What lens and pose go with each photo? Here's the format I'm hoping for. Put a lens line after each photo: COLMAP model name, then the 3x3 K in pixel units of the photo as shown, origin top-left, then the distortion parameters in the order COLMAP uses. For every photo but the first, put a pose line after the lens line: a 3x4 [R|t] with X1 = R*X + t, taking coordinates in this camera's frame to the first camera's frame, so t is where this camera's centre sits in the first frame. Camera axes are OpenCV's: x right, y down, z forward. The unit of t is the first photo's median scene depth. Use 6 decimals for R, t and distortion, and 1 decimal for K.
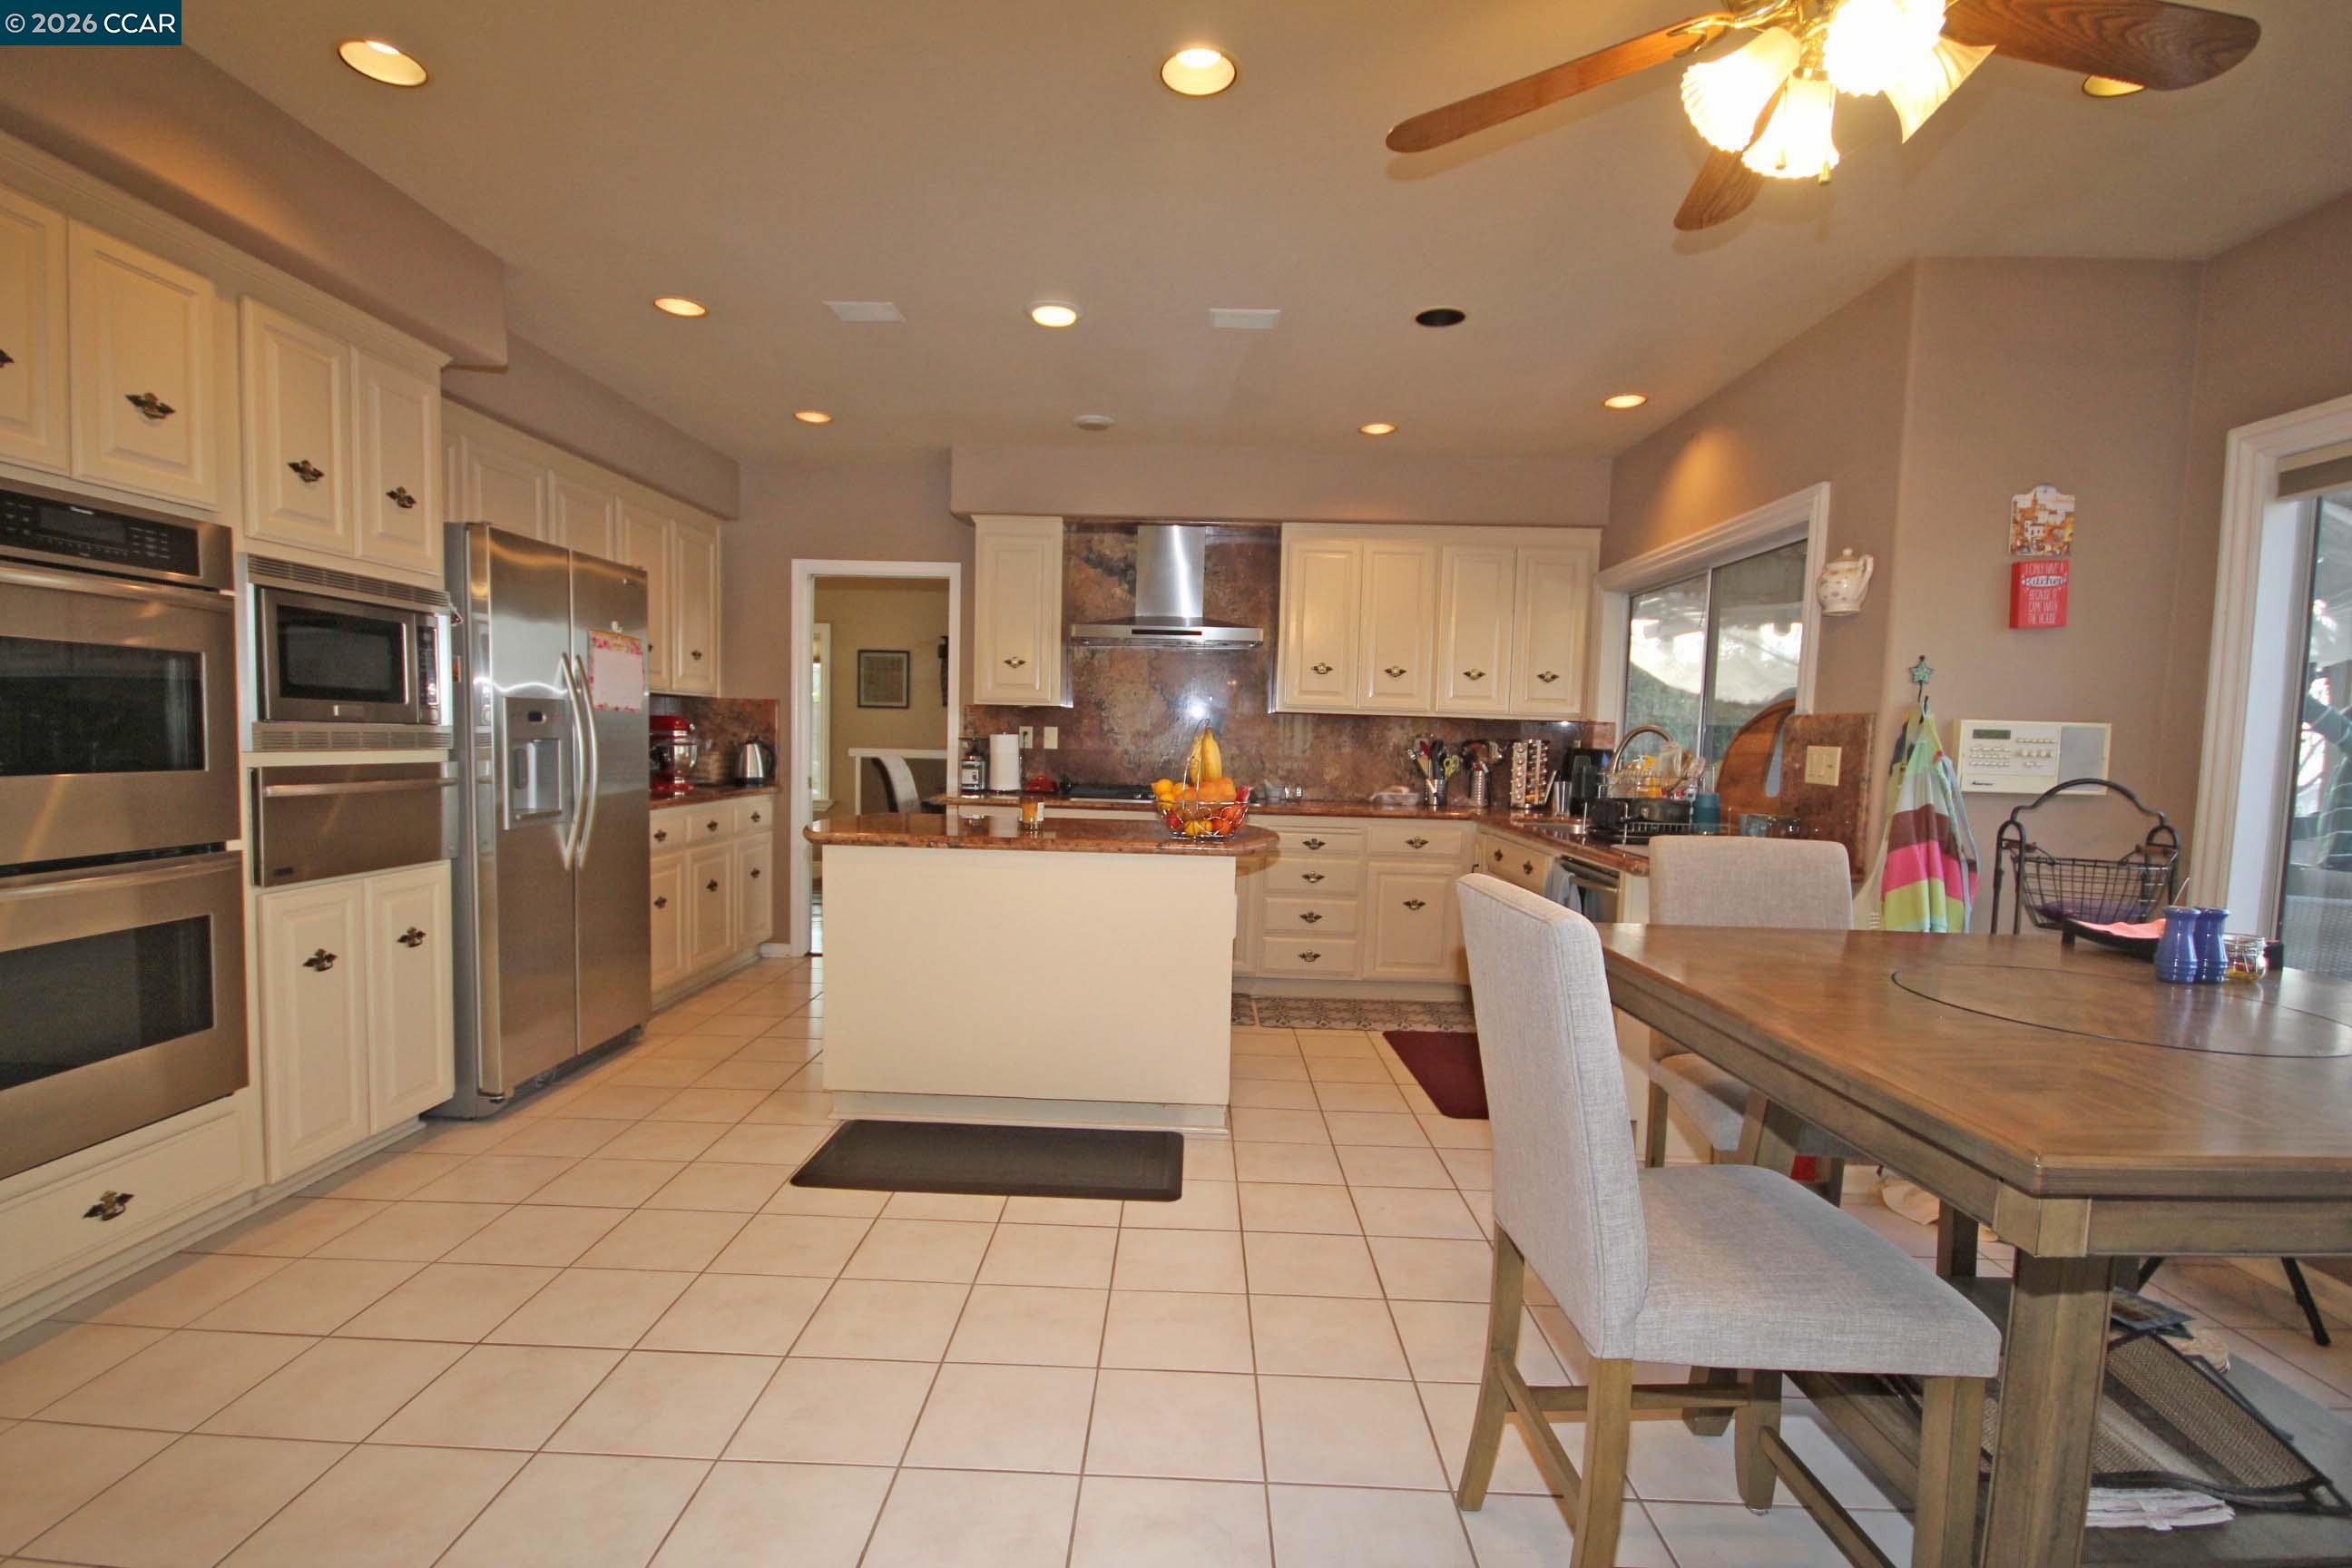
lens RADIAL K [[1082.2, 0, 1207.9], [0, 1082.2, 811.7], [0, 0, 1]] dist [0.005211, -0.002896]
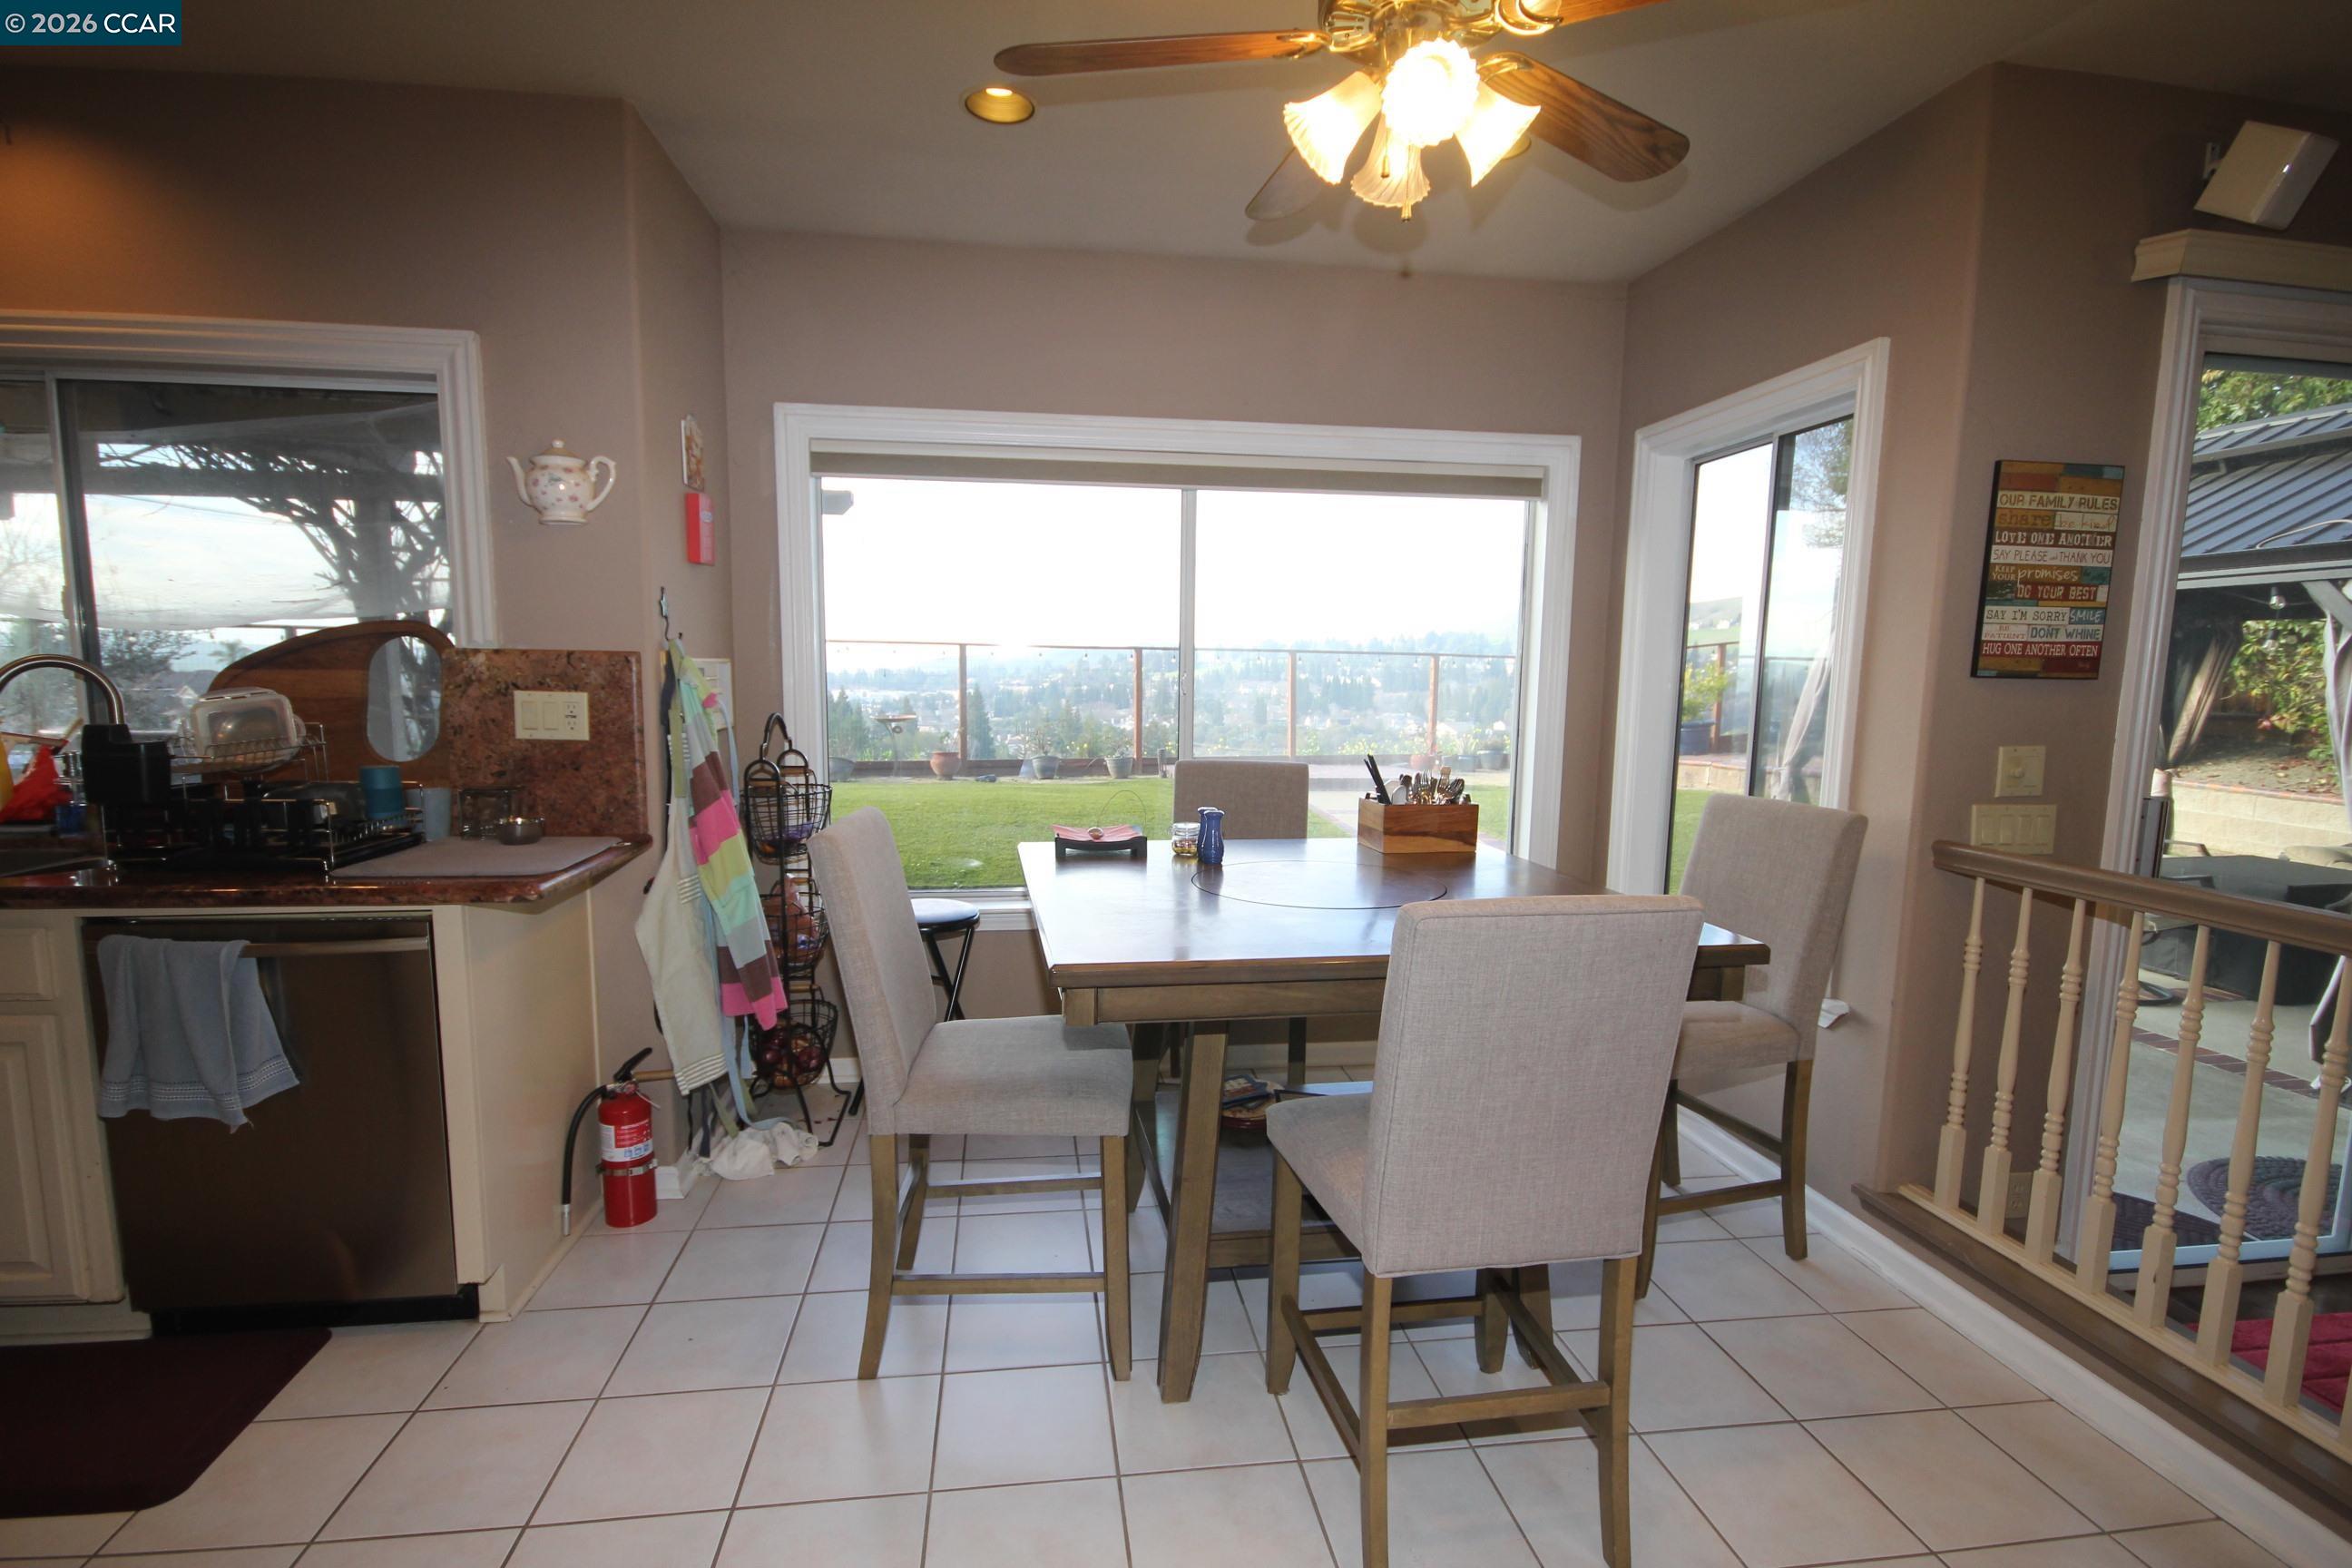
lens RADIAL K [[1082.2, 0, 1202.9], [0, 1082.2, 800.5], [0, 0, 1]] dist [0.005211, -0.002896]
pose [[-0.116112, -0.149969, 0.981849, -0.163206], [0.052722, 0.986211, 0.156870, -0.048669], [-0.991836, 0.069979, -0.106604, 0.374434]]
